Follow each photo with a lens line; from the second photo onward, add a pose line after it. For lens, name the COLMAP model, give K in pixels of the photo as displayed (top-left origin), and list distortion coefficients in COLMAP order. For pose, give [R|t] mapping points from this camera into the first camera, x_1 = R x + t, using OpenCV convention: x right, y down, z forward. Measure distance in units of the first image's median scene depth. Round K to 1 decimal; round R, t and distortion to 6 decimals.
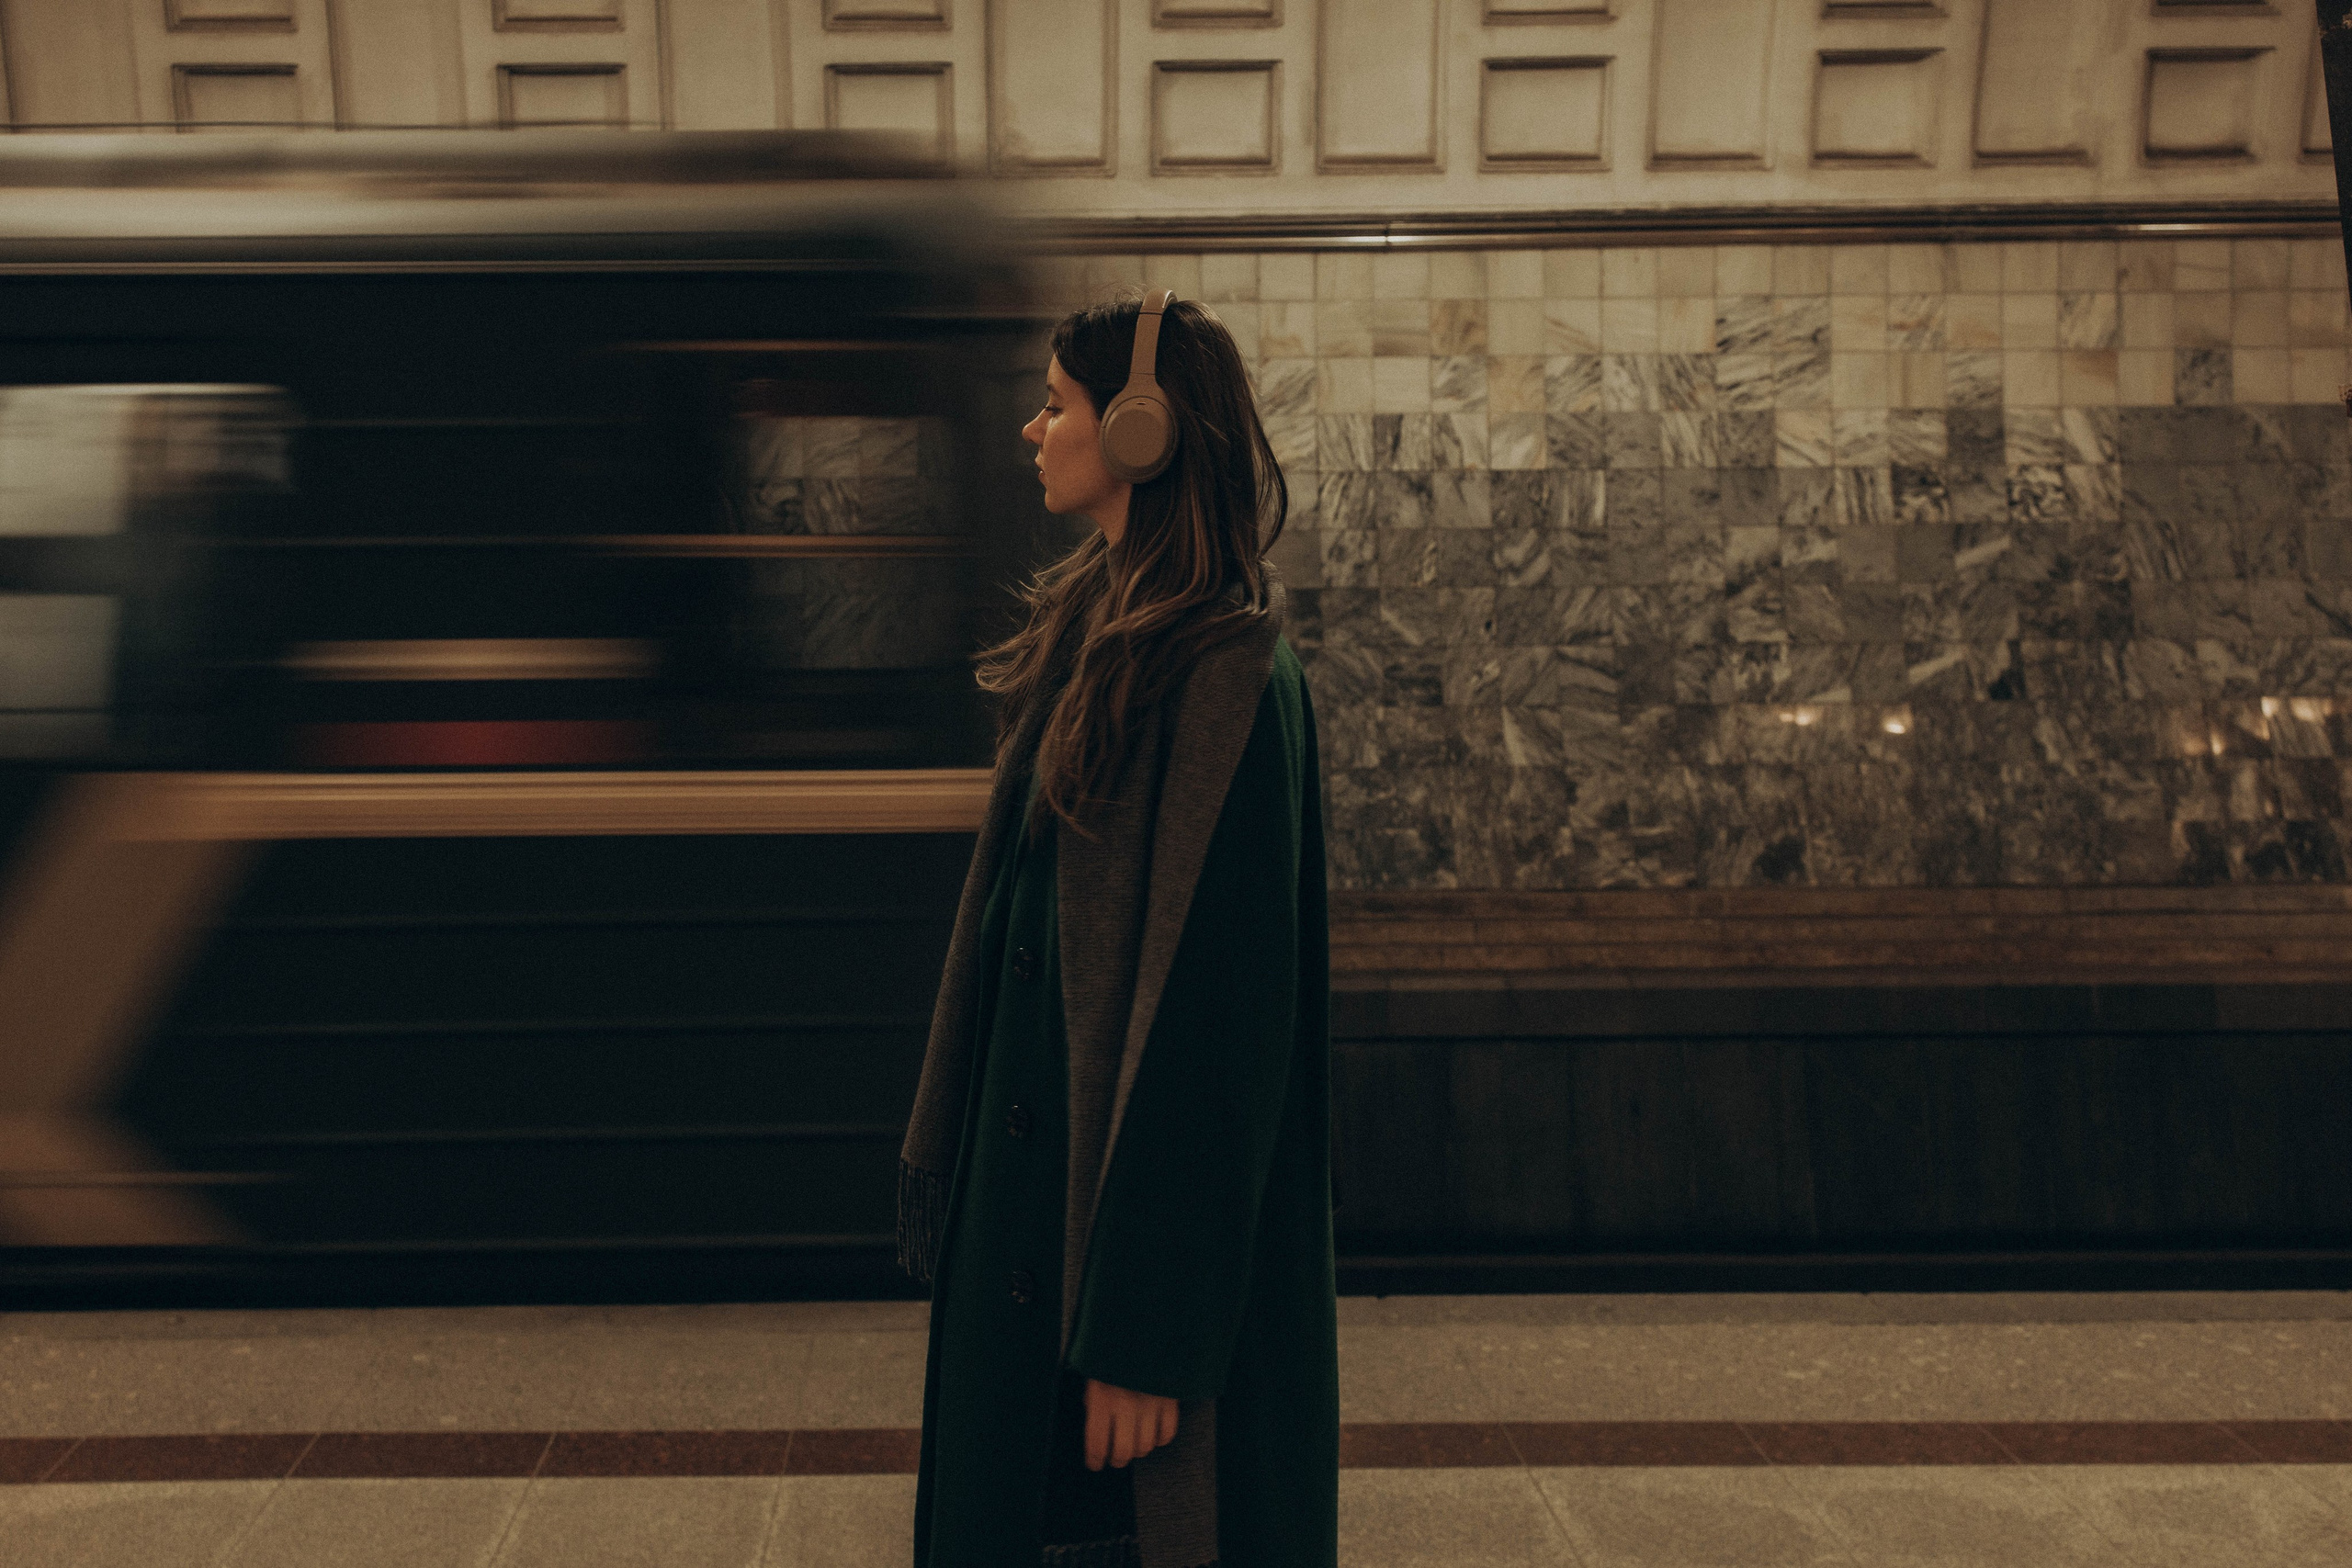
lens RADIAL K [[2332.8, 0, 1176.0], [0, 2332.8, 784.0], [0, 0, 1]] dist [0.032996, -0.003145]
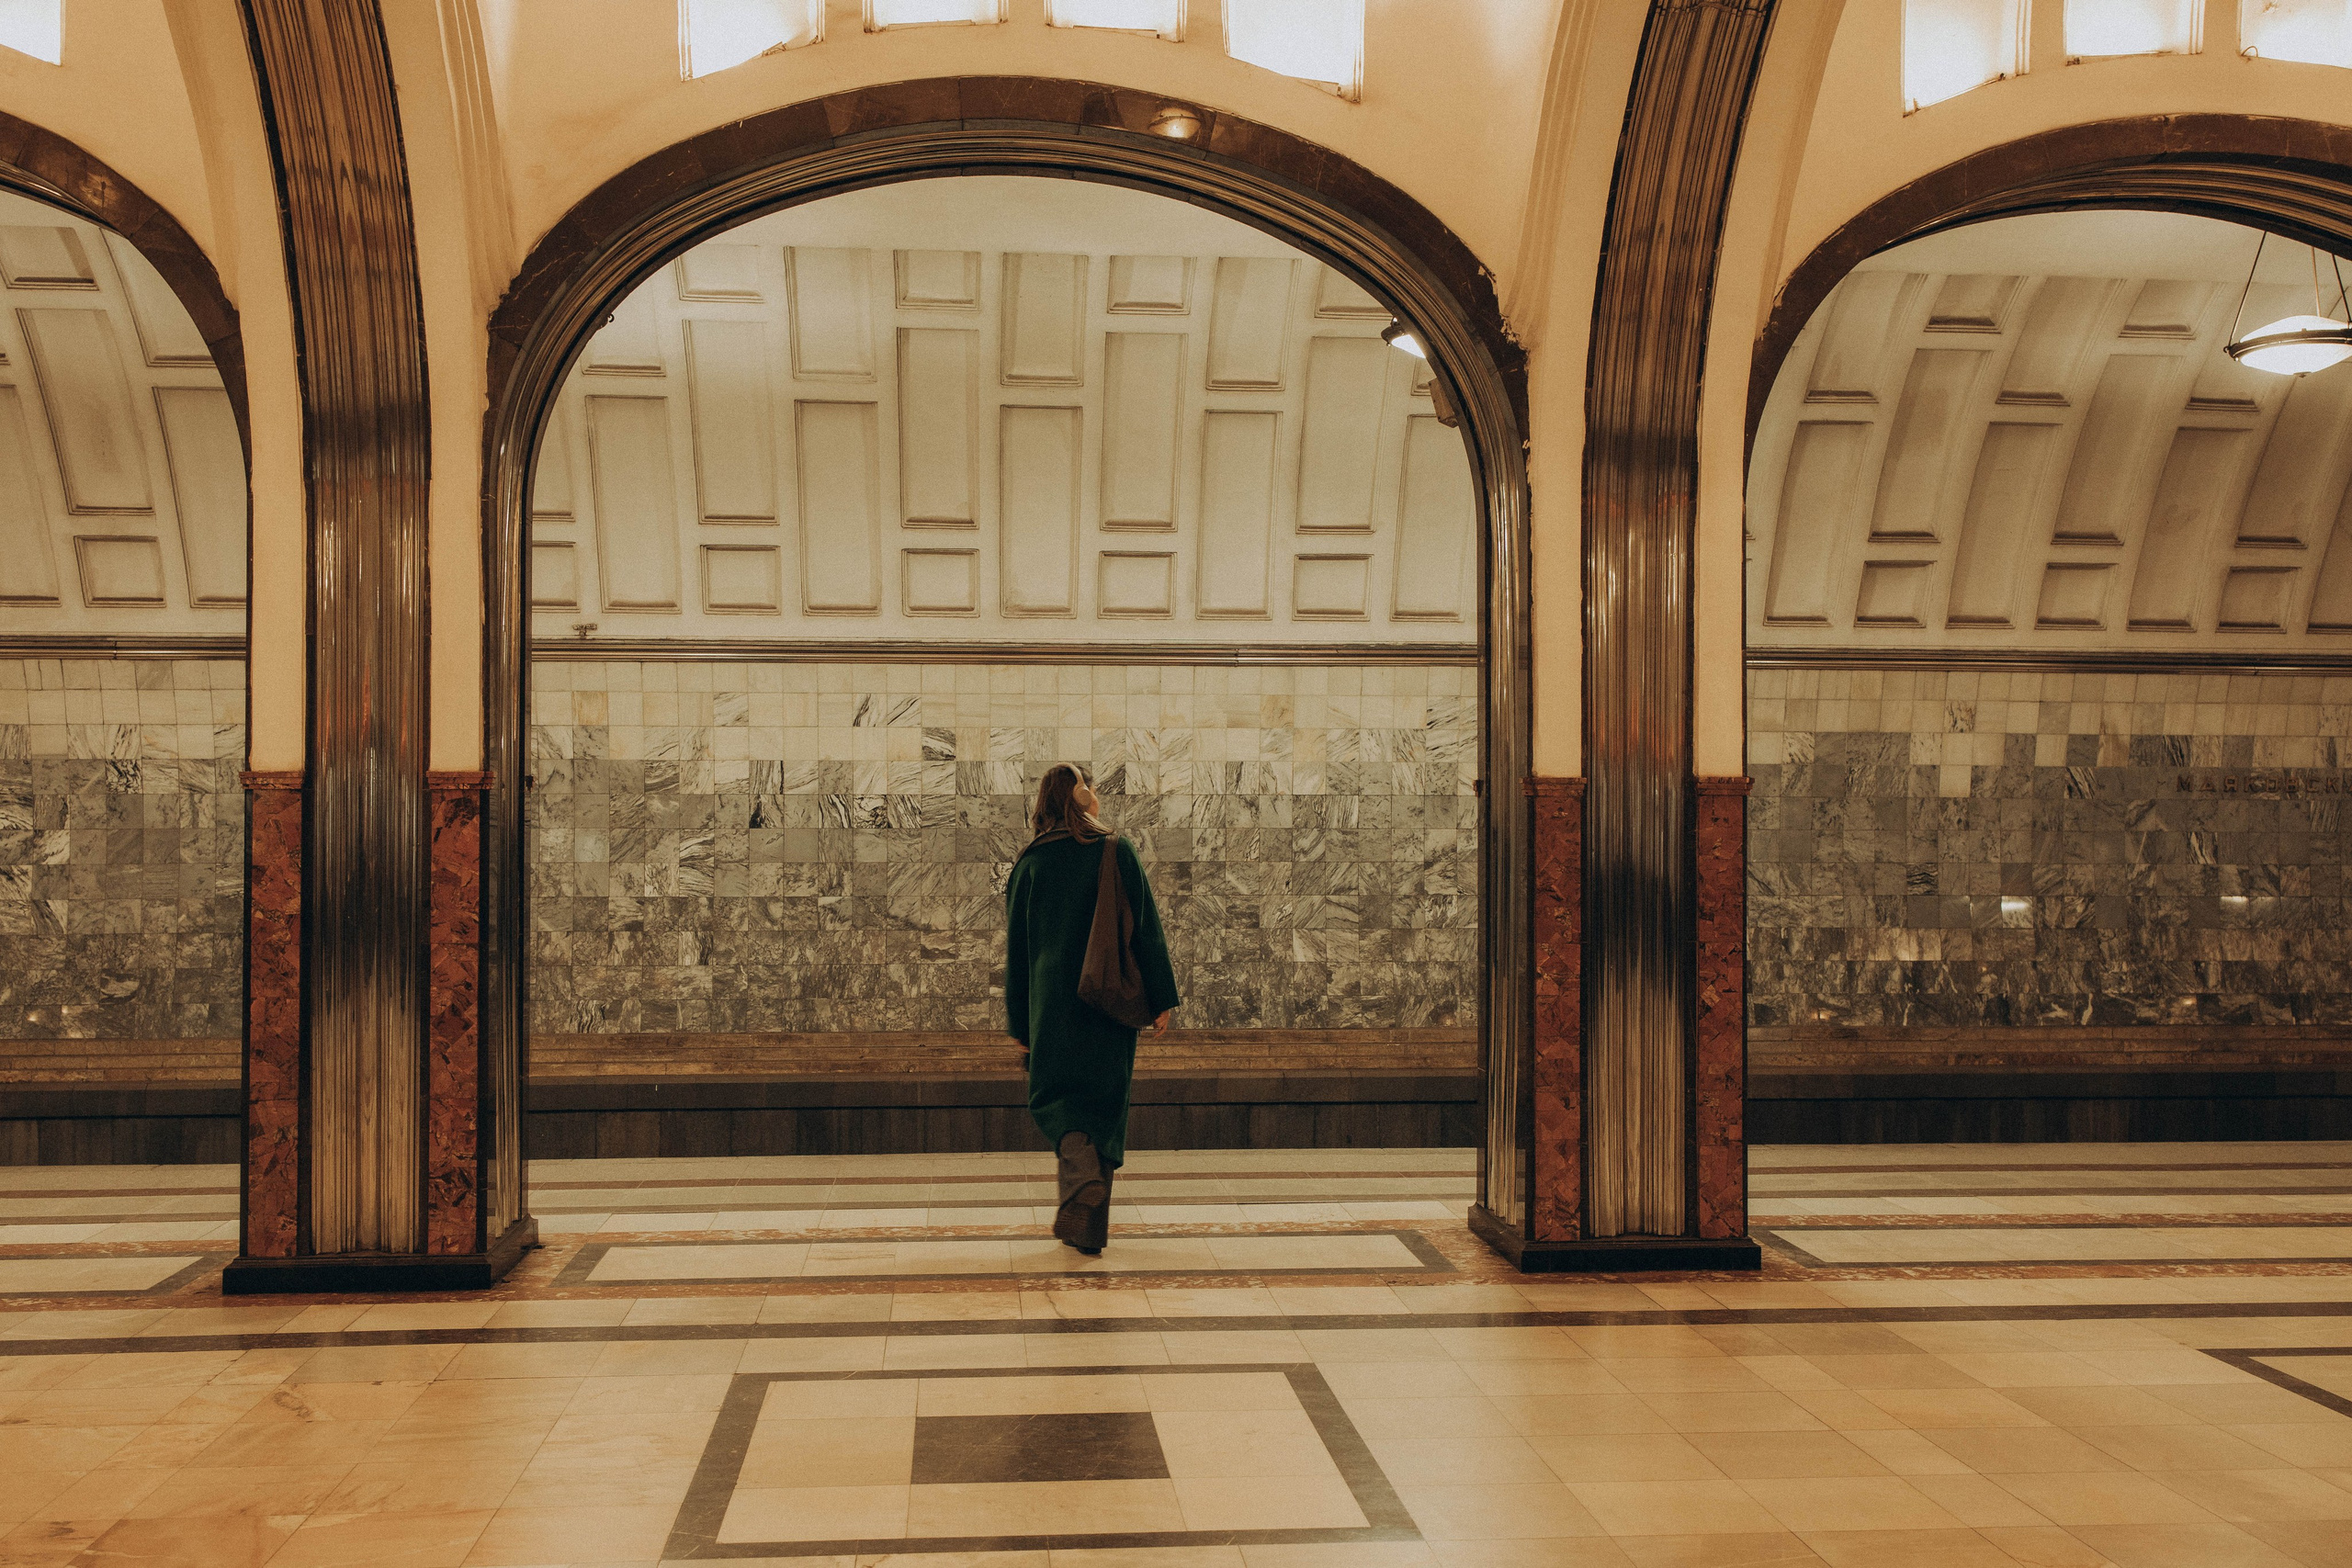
lens RADIAL K [[2332.8, 0, 1176.0], [0, 2332.8, 784.0], [0, 0, 1]] dist [0.032996, -0.003145]
pose [[0.999837, 0.012571, 0.012929, 0.028130], [-0.010629, 0.990009, -0.140604, 0.102310], [-0.014568, 0.140443, 0.989982, -0.714259]]
